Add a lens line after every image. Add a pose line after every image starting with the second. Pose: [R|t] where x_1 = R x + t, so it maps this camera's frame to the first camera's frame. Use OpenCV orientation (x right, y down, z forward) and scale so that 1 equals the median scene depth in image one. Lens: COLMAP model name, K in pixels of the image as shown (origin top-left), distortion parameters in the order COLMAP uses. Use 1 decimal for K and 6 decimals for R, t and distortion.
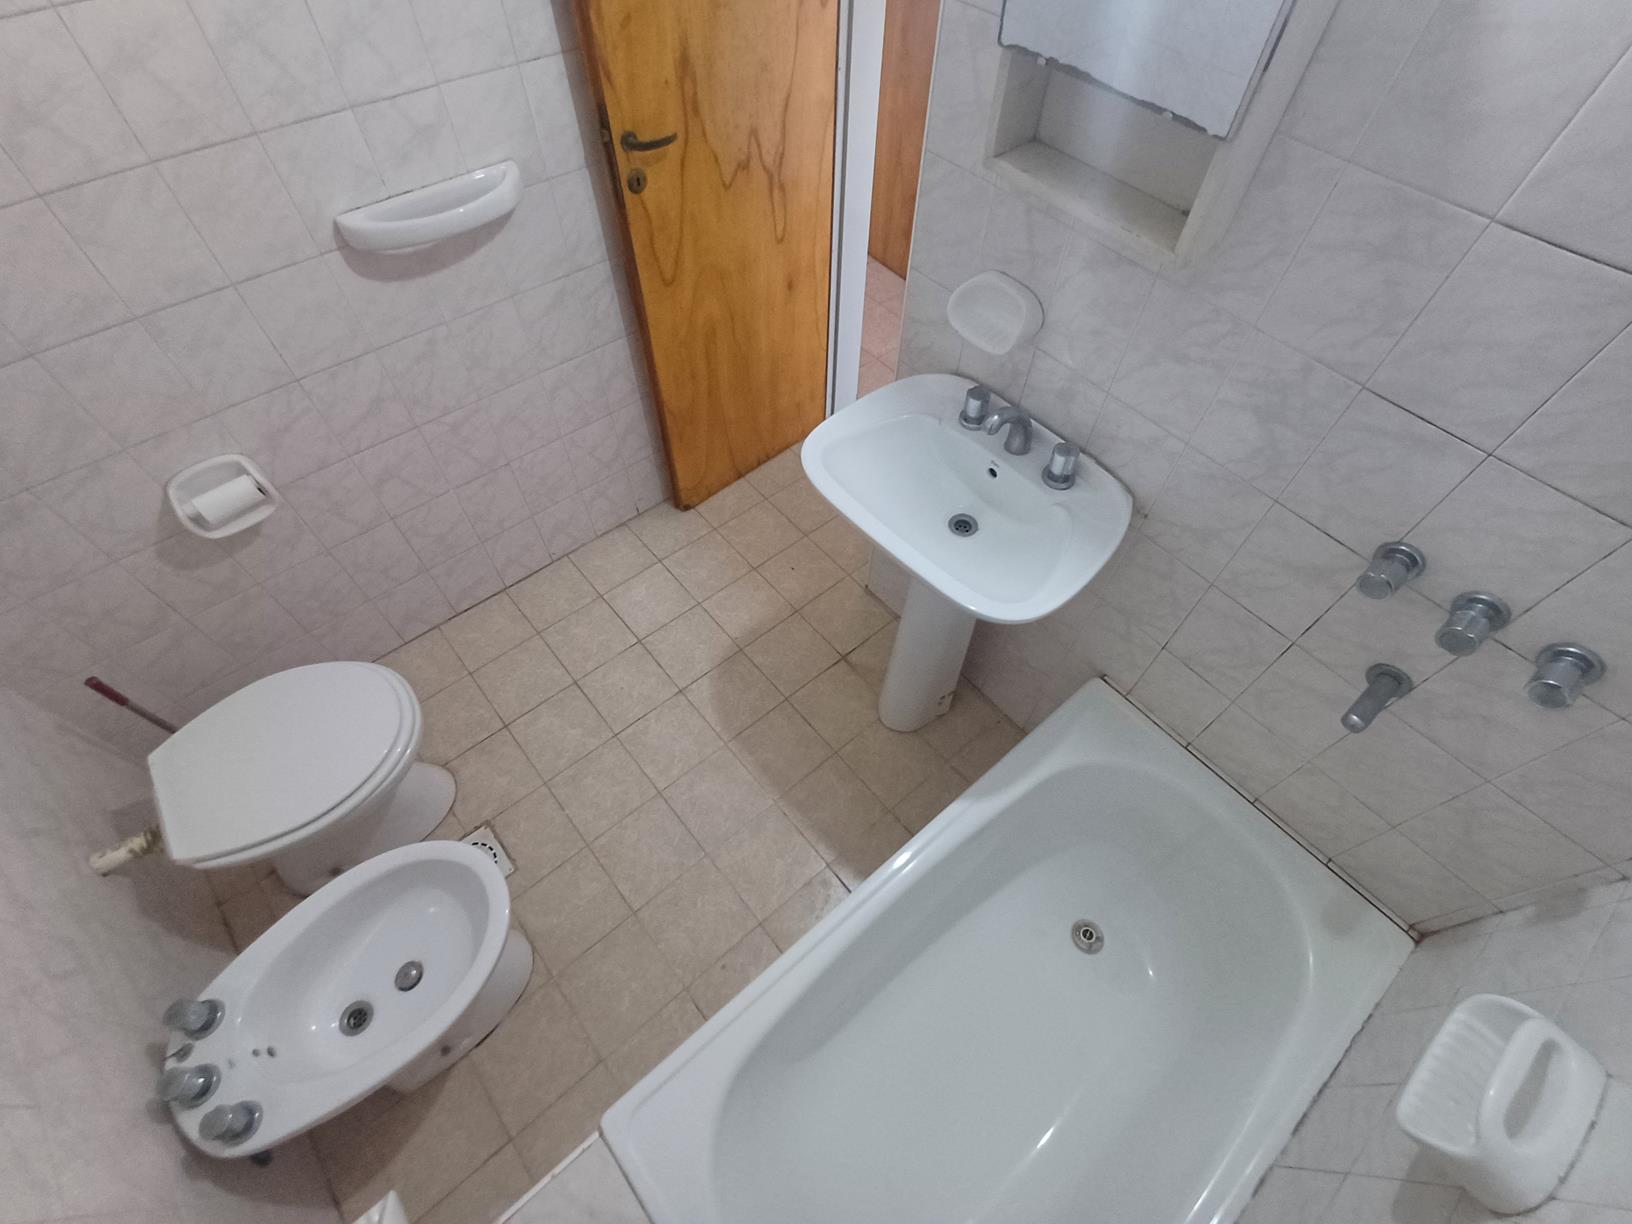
lens RADIAL K [[743.2, 0, 833.4], [0, 743.2, 623.5], [0, 0, 1]] dist [0.008000, 0.000223]
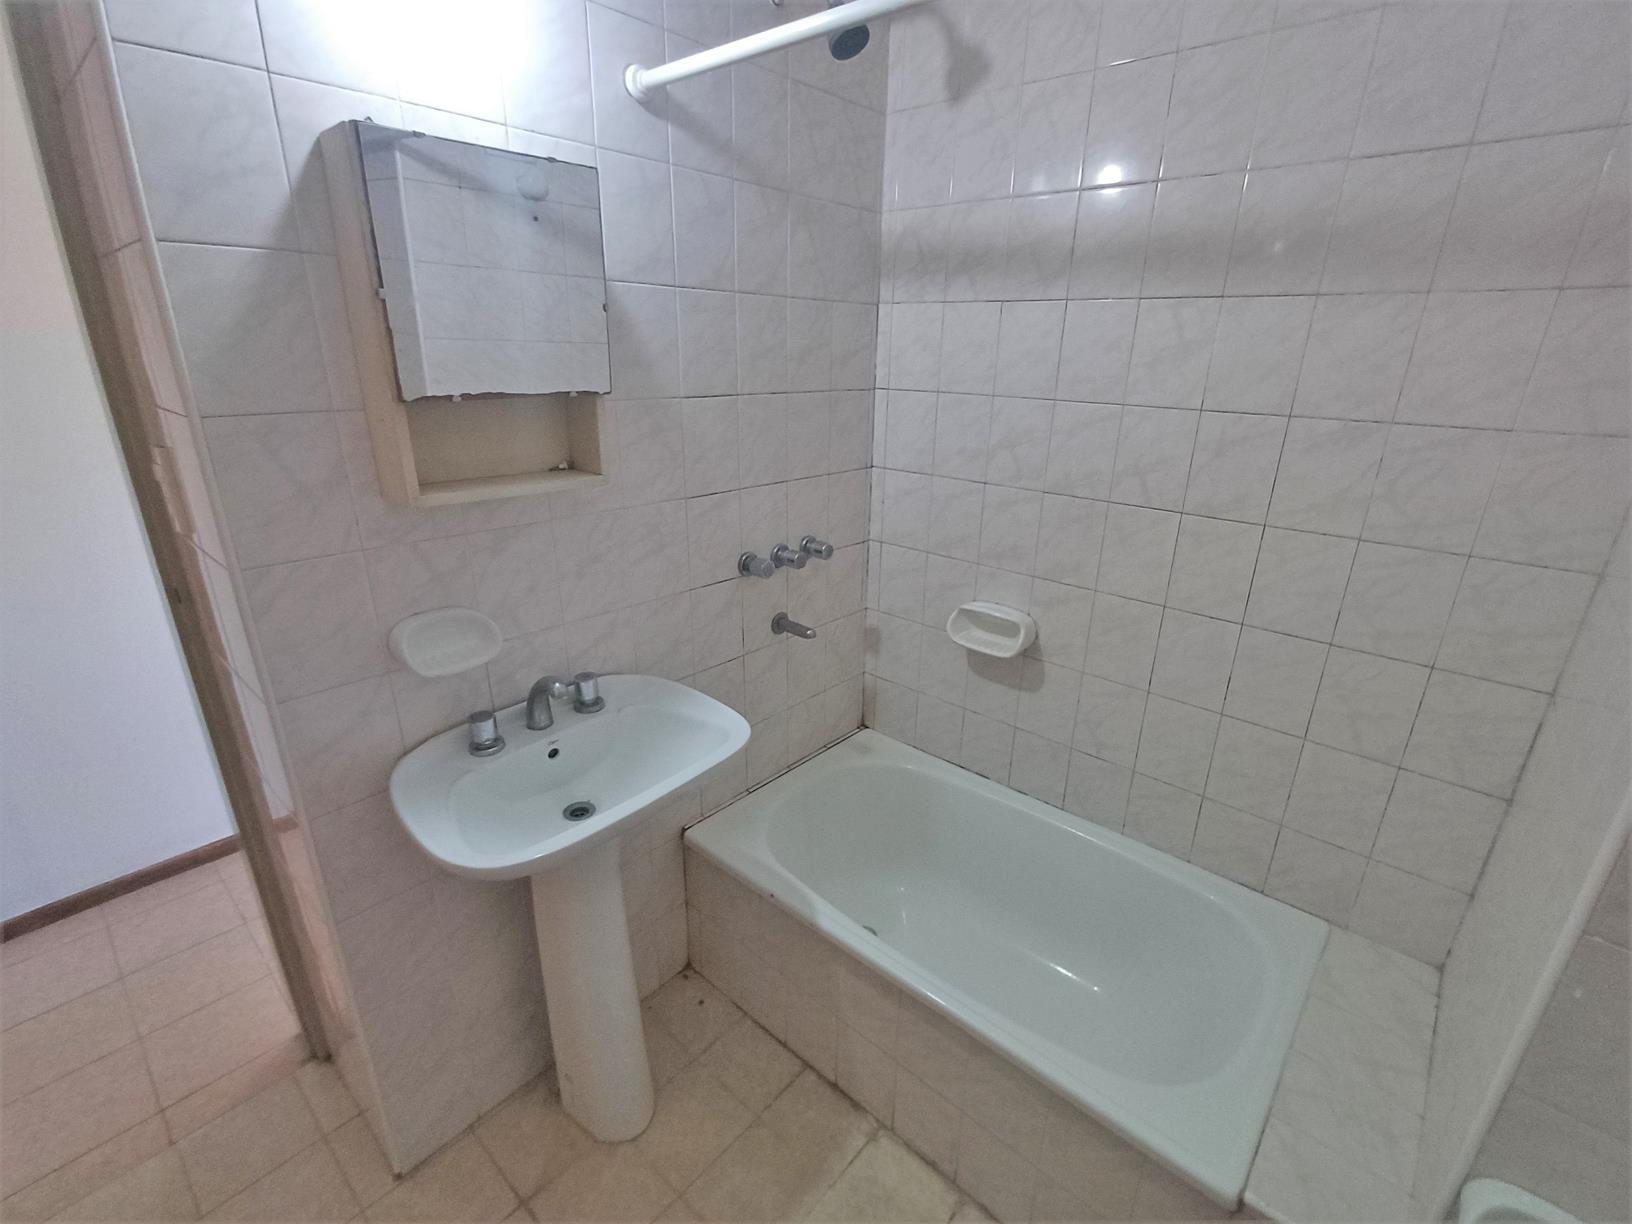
lens RADIAL K [[743.2, 0, 833.4], [0, 743.2, 623.5], [0, 0, 1]] dist [0.008000, 0.000223]
pose [[-0.141725, -0.374266, 0.916427, -0.703356], [0.808736, 0.490080, 0.325218, -0.318732], [-0.570841, 0.787240, 0.233226, 0.441734]]
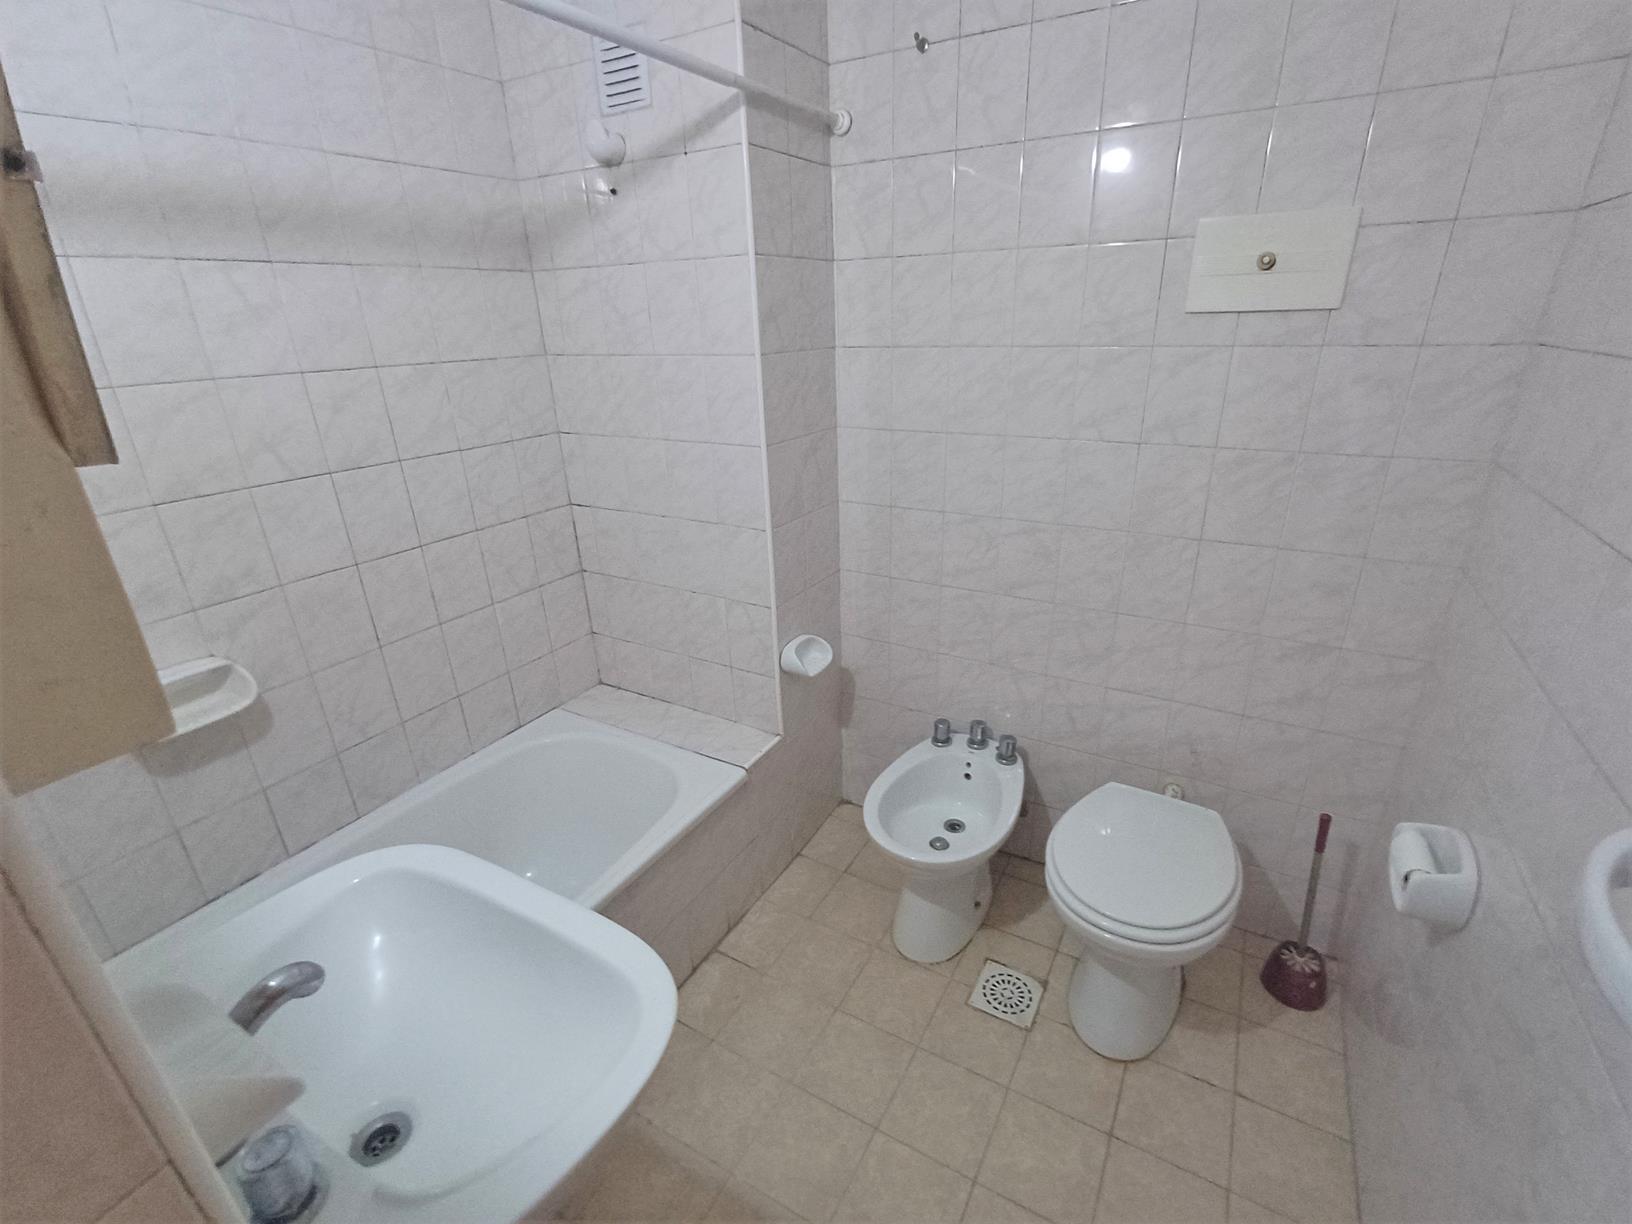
lens RADIAL K [[744.5, 0, 835.5], [0, 744.5, 611.9], [0, 0, 1]] dist [-0.002030, -0.005838]
pose [[-0.939712, 0.121129, -0.319796, -0.008941], [-0.286950, 0.229380, 0.930077, -0.873617], [0.186014, 0.965770, -0.180793, 0.845910]]
